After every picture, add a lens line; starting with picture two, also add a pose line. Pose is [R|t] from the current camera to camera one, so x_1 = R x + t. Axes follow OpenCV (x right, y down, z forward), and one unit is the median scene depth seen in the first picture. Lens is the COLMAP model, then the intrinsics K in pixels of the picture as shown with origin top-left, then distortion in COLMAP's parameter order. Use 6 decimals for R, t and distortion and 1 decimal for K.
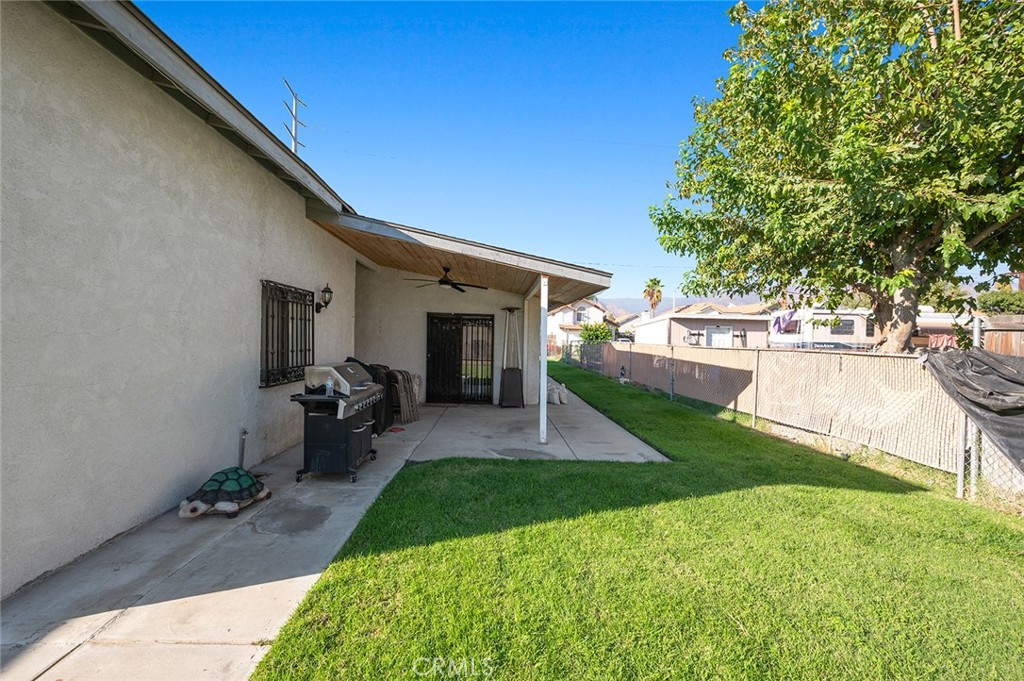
lens RADIAL K [[431.9, 0, 513.5], [0, 431.9, 356.7], [0, 0, 1]] dist [-0.000358, -0.000065]
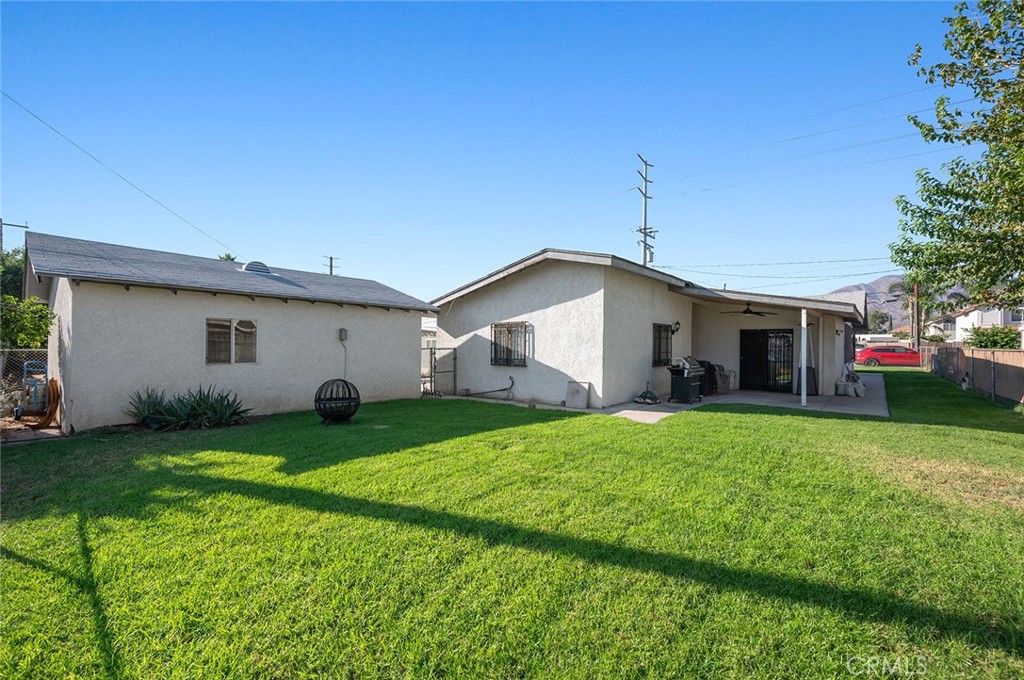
lens RADIAL K [[422.1, 0, 512.0], [0, 422.1, 340.0], [0, 0, 1]] dist [0.001257, 0.000369]
pose [[0.727399, -0.022085, -0.685859, 0.381752], [-0.020744, 0.998318, -0.054146, 0.052328], [0.685901, 0.053613, 0.725717, -1.021854]]
